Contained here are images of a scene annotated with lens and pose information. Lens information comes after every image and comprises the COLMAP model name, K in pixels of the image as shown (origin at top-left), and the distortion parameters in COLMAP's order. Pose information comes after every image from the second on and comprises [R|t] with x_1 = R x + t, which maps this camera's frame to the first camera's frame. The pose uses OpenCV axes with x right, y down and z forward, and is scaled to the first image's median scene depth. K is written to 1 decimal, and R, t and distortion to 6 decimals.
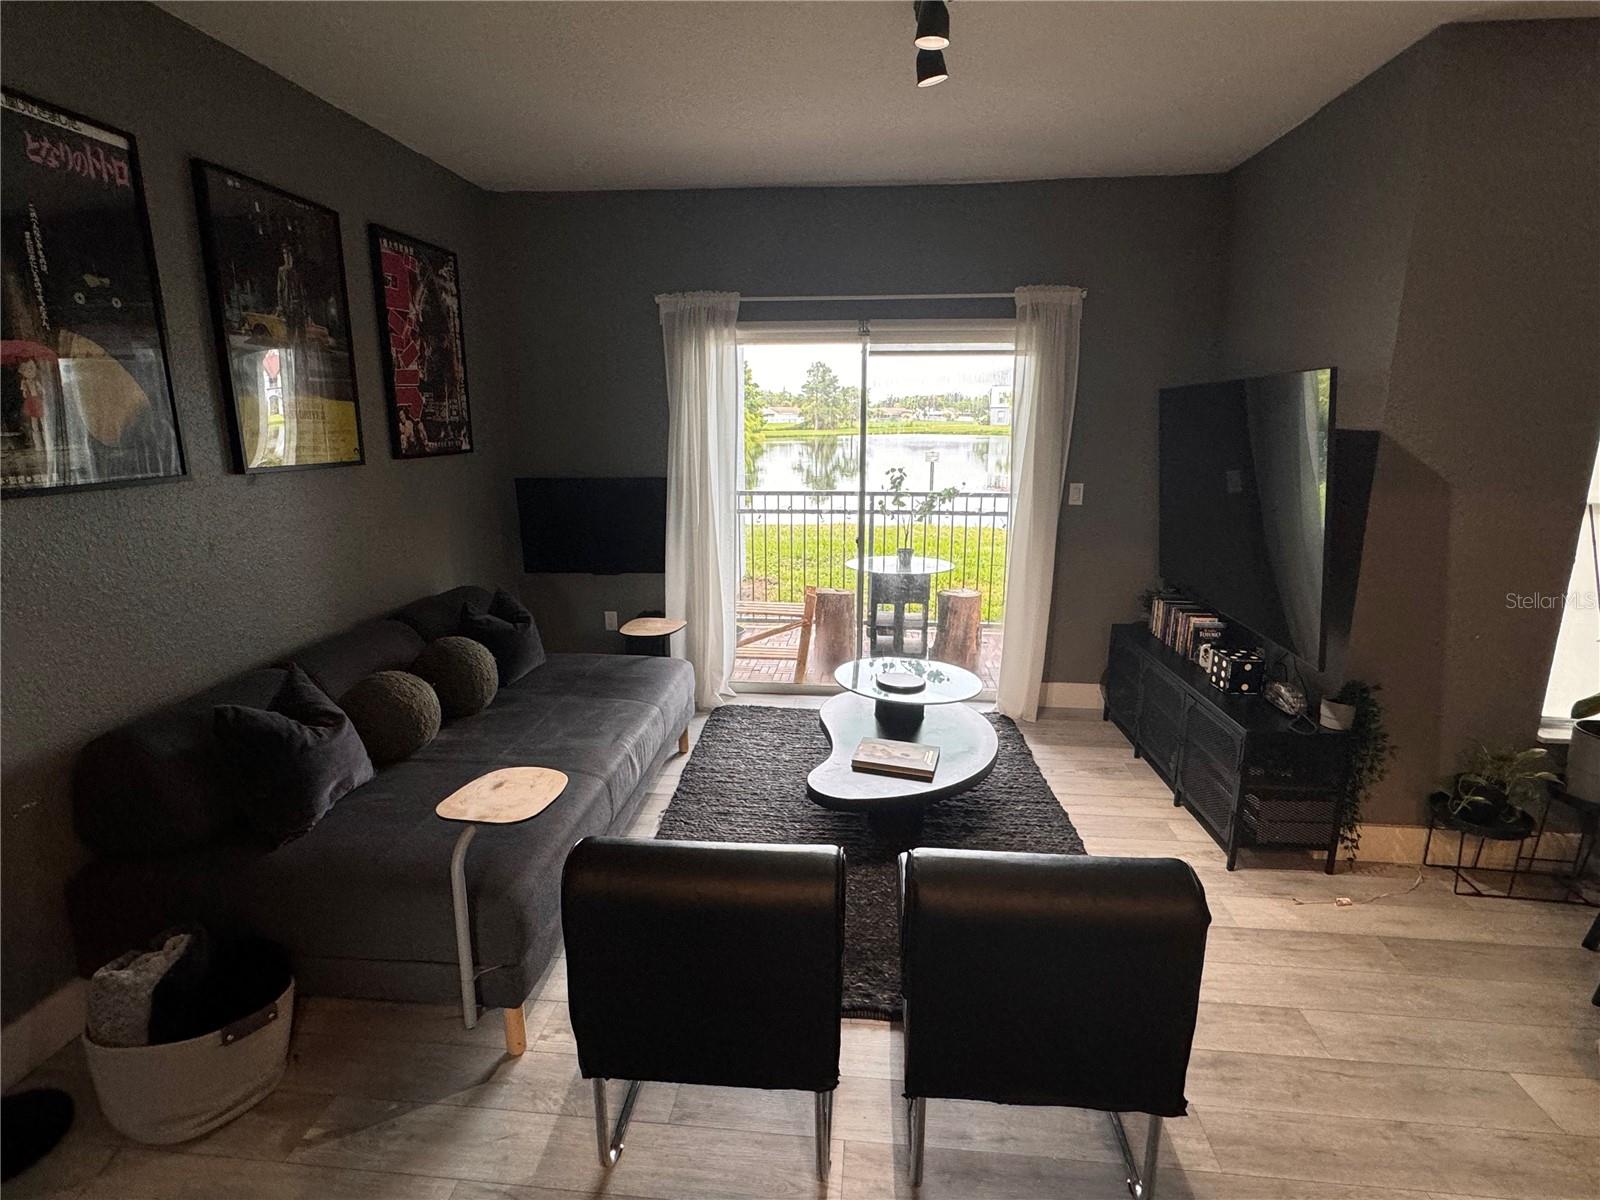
lens RADIAL K [[811.8, 0, 797.1], [0, 811.8, 597.6], [0, 0, 1]] dist [-0.003472, 0.002853]
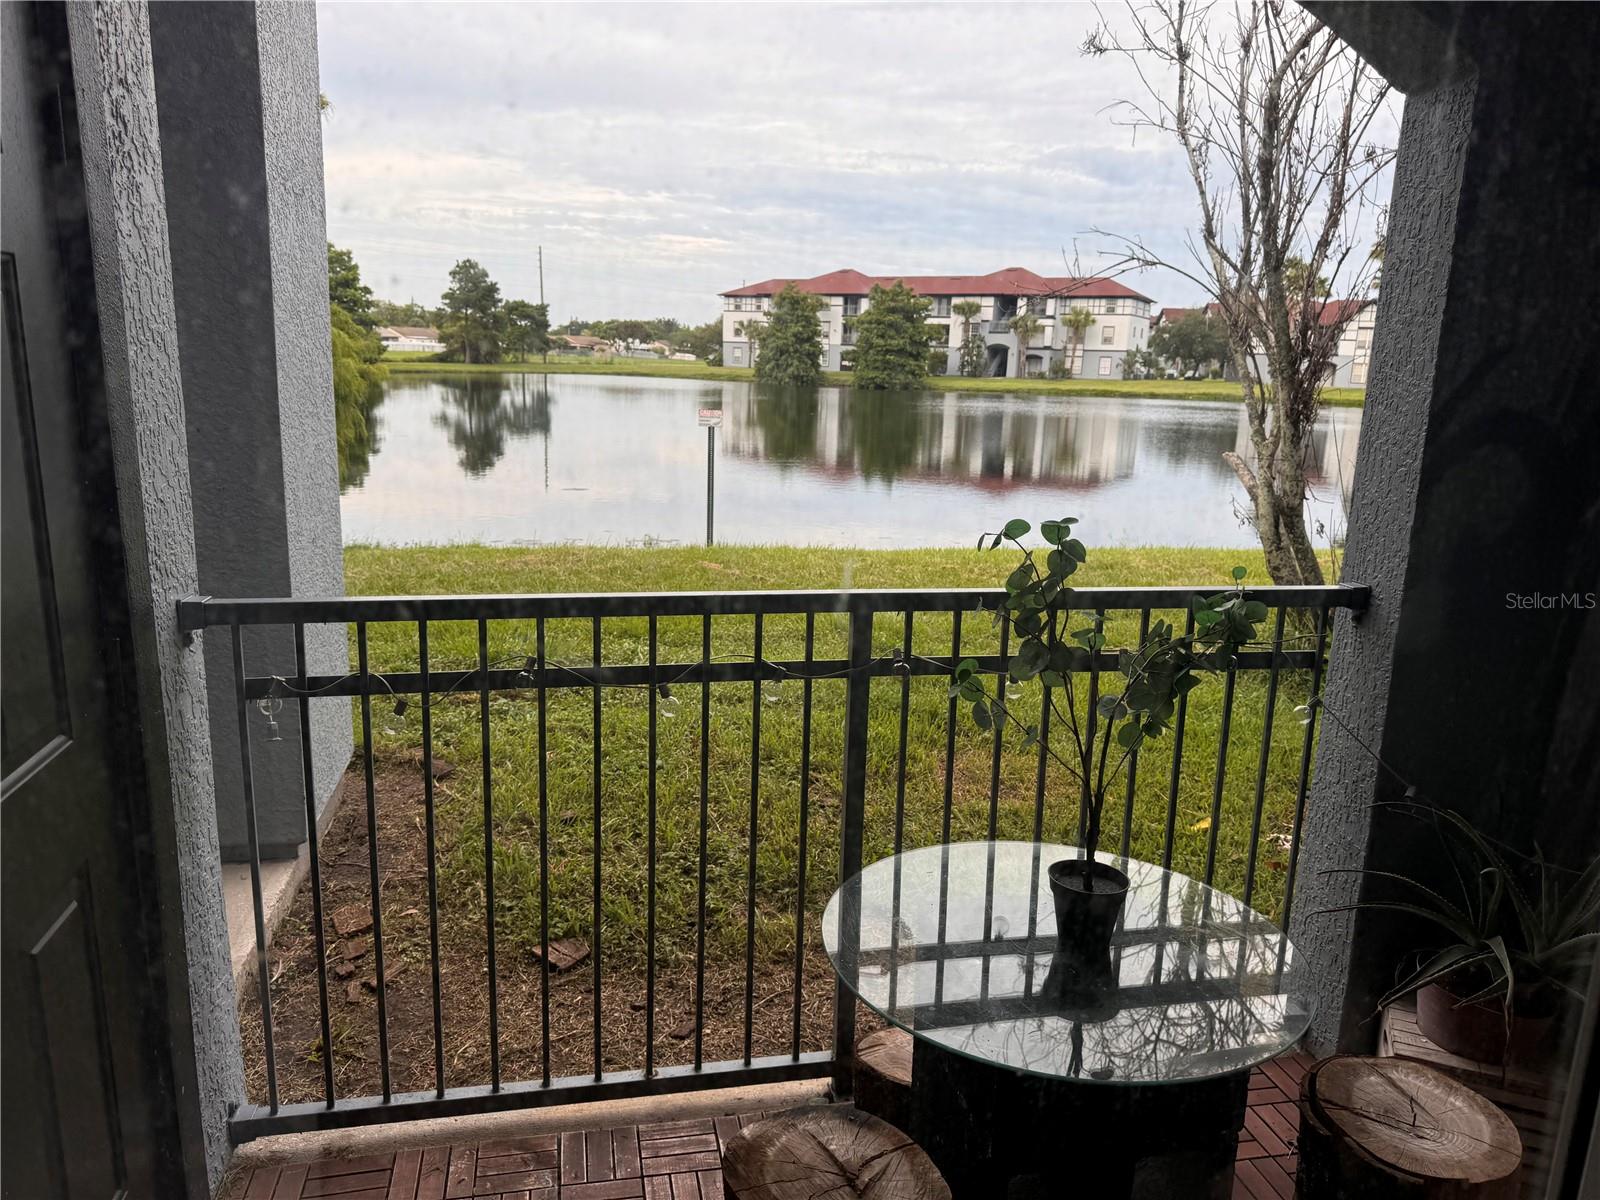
lens RADIAL K [[1122.9, 0, 796.7], [0, 1122.9, 601.6], [0, 0, 1]] dist [0.065430, -0.078454]
pose [[0.953641, -0.026859, 0.299746, -0.103630], [0.027295, 0.999624, 0.002733, -0.348665], [-0.299706, 0.005575, 0.954015, 1.898232]]
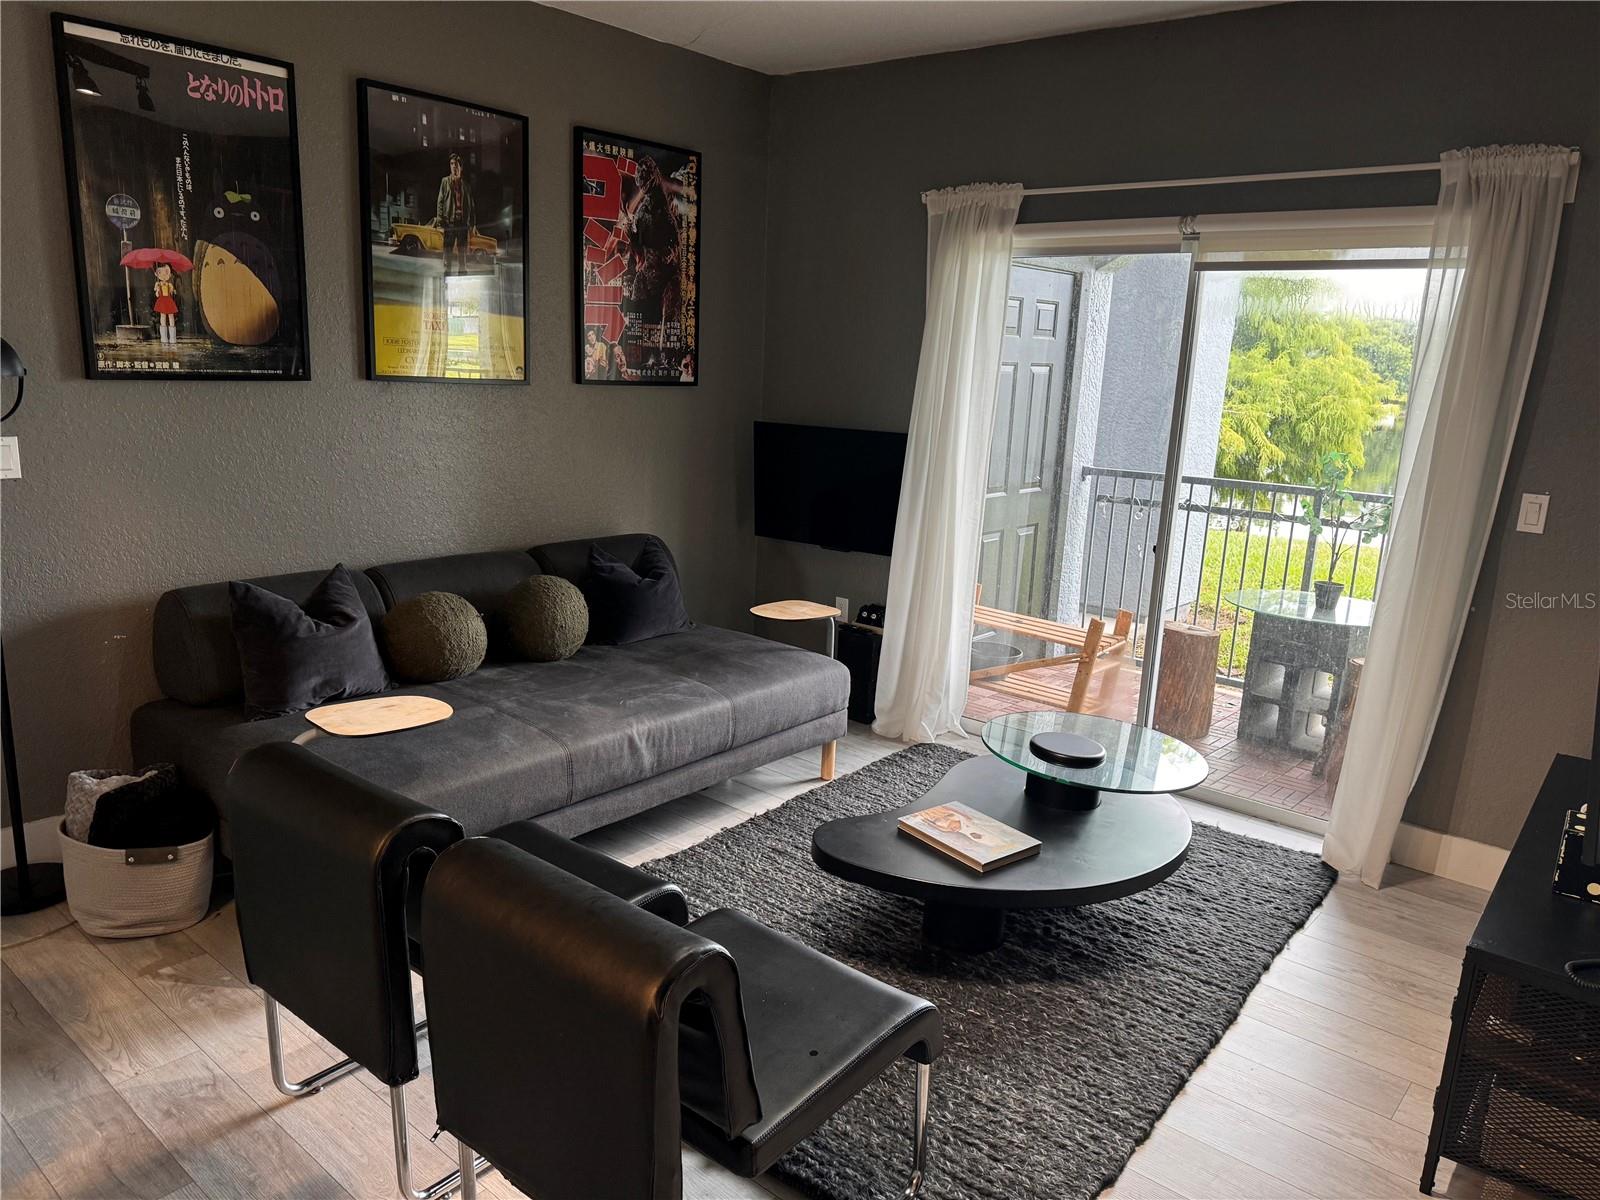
lens RADIAL K [[1122.9, 0, 785.3], [0, 1122.9, 602.5], [0, 0, 1]] dist [0.065430, -0.078454]
pose [[0.820781, 0.158193, -0.548902, 0.484858], [-0.166944, 0.985368, 0.034349, -0.009783], [0.546305, 0.063443, 0.835180, 0.084826]]
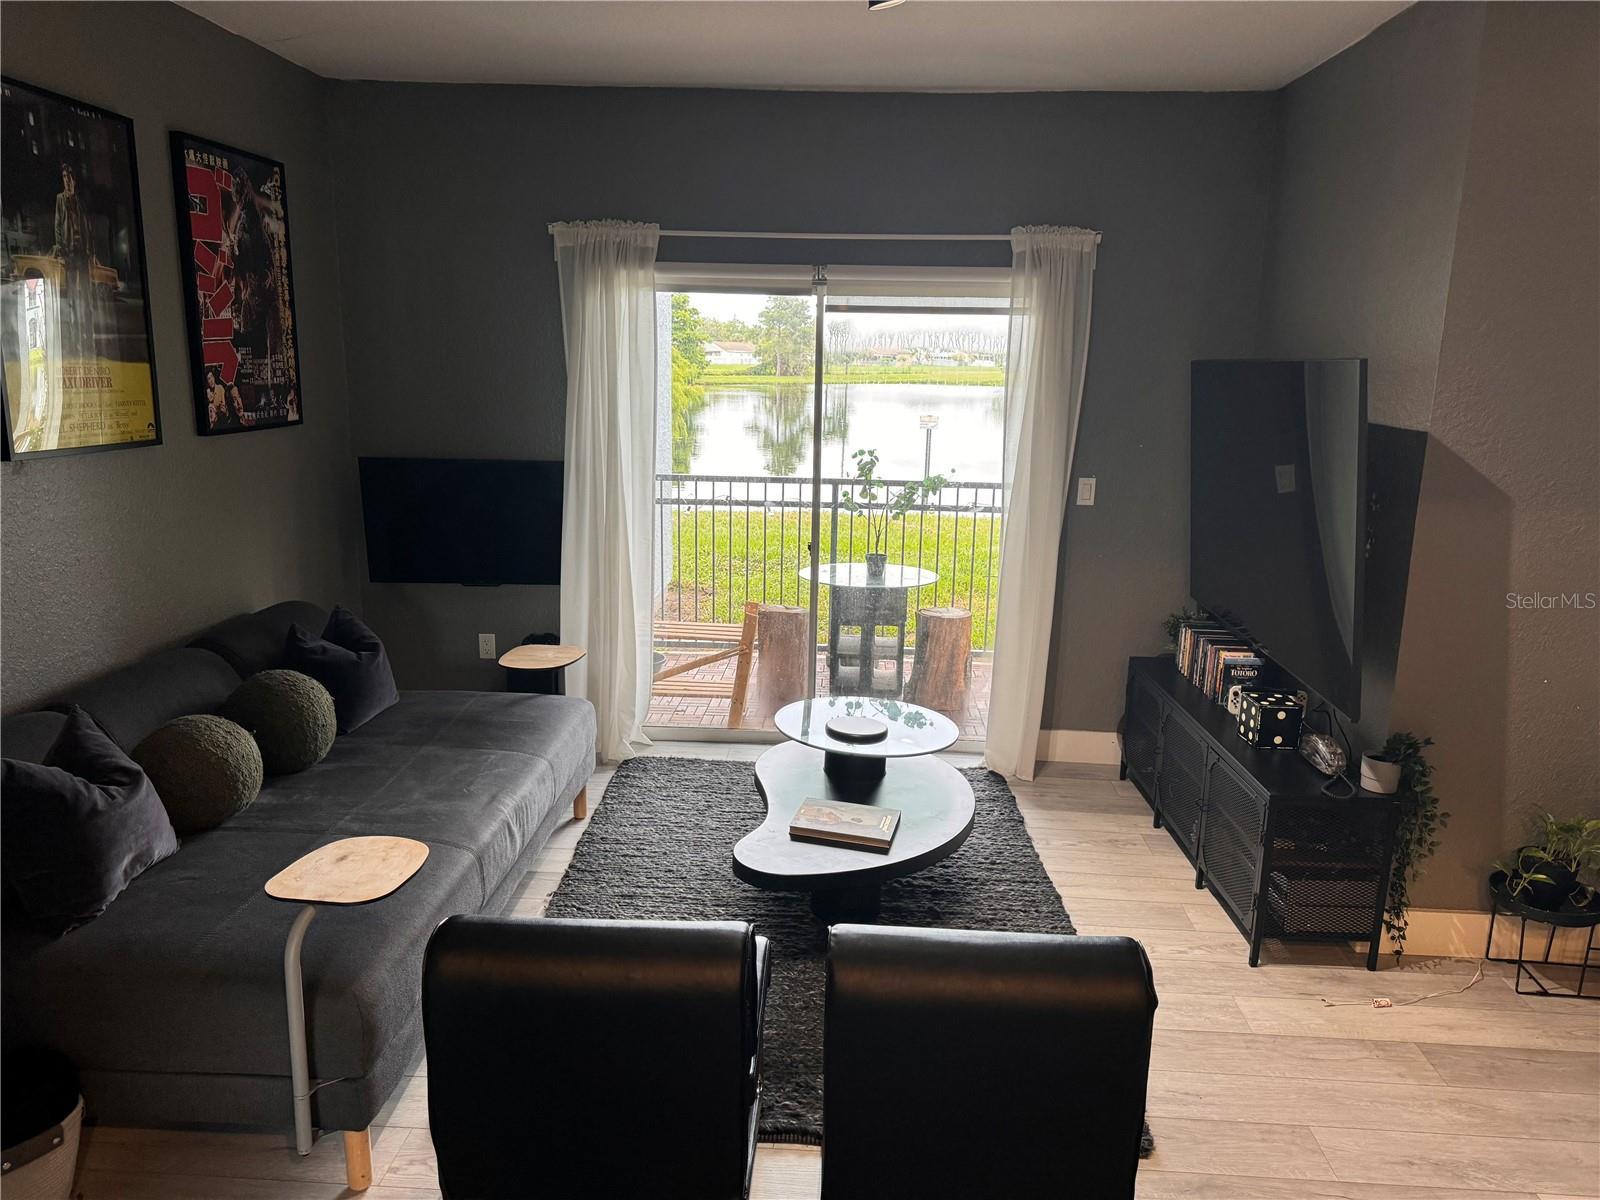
lens RADIAL K [[1122.9, 0, 801.7], [0, 1122.9, 601.2], [0, 0, 1]] dist [0.065430, -0.078454]
pose [[0.998883, 0.010335, 0.046101, 0.024567], [-0.010100, 0.999935, -0.005328, -0.016391], [-0.046153, 0.004856, 0.998923, -0.105334]]
